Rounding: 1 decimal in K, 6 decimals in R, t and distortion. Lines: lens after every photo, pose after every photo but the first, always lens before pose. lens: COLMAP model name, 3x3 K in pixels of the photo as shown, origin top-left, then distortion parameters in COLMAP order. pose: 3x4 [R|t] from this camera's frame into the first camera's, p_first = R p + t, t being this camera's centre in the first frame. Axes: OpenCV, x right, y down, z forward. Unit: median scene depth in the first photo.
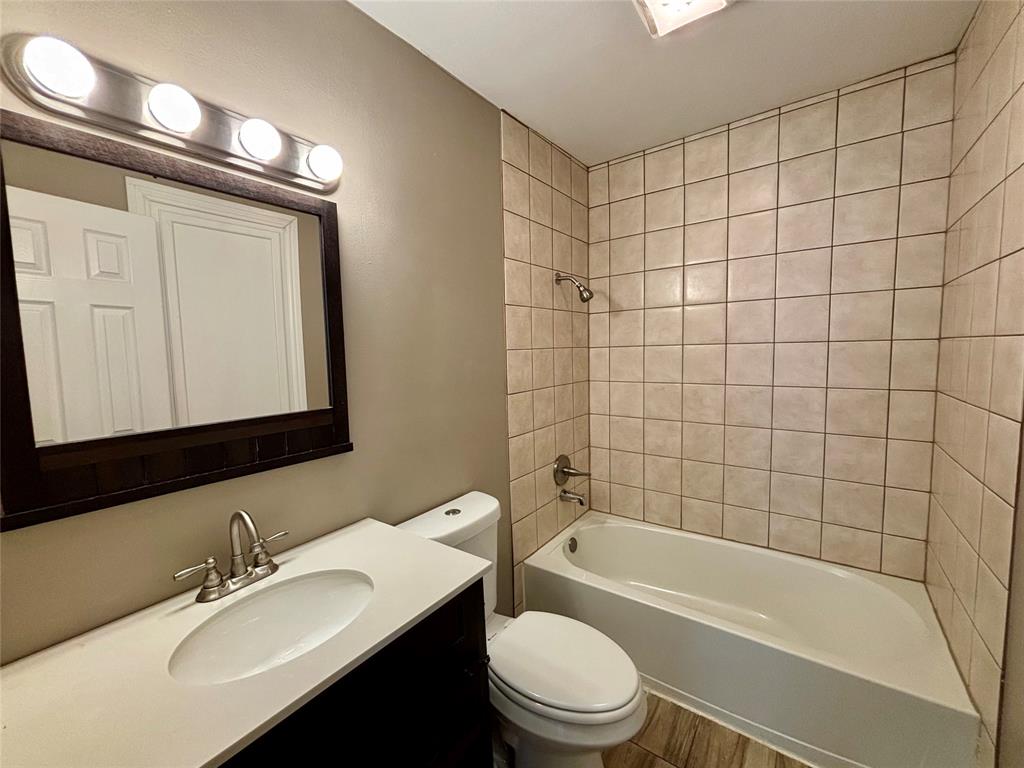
lens RADIAL K [[411.5, 0, 512.0], [0, 411.5, 384.0], [0, 0, 1]] dist [0.001705, 0.000084]
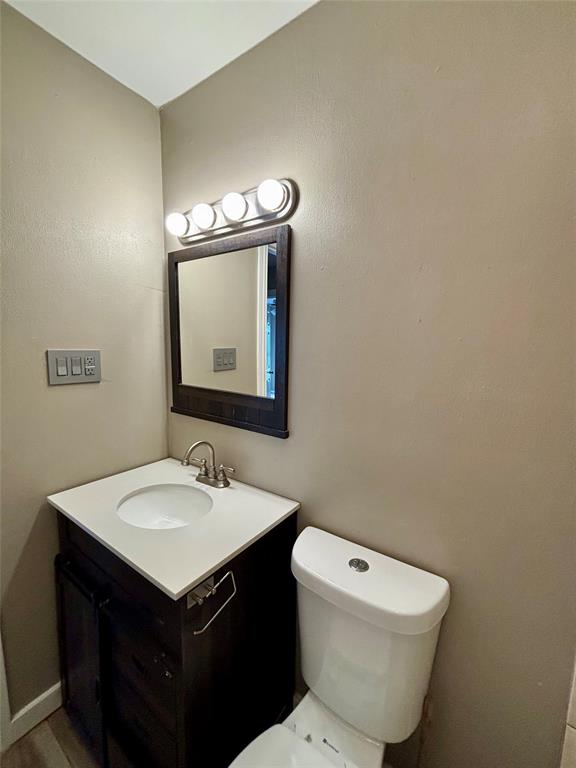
lens RADIAL K [[308.6, 0, 288.0], [0, 308.6, 384.0], [0, 0, 1]] dist [0.001705, 0.000084]
pose [[0.022192, 0.162507, -0.986458, 0.583611], [-0.100358, 0.982079, 0.159528, -0.170665], [0.994704, 0.095458, 0.038103, 1.222982]]
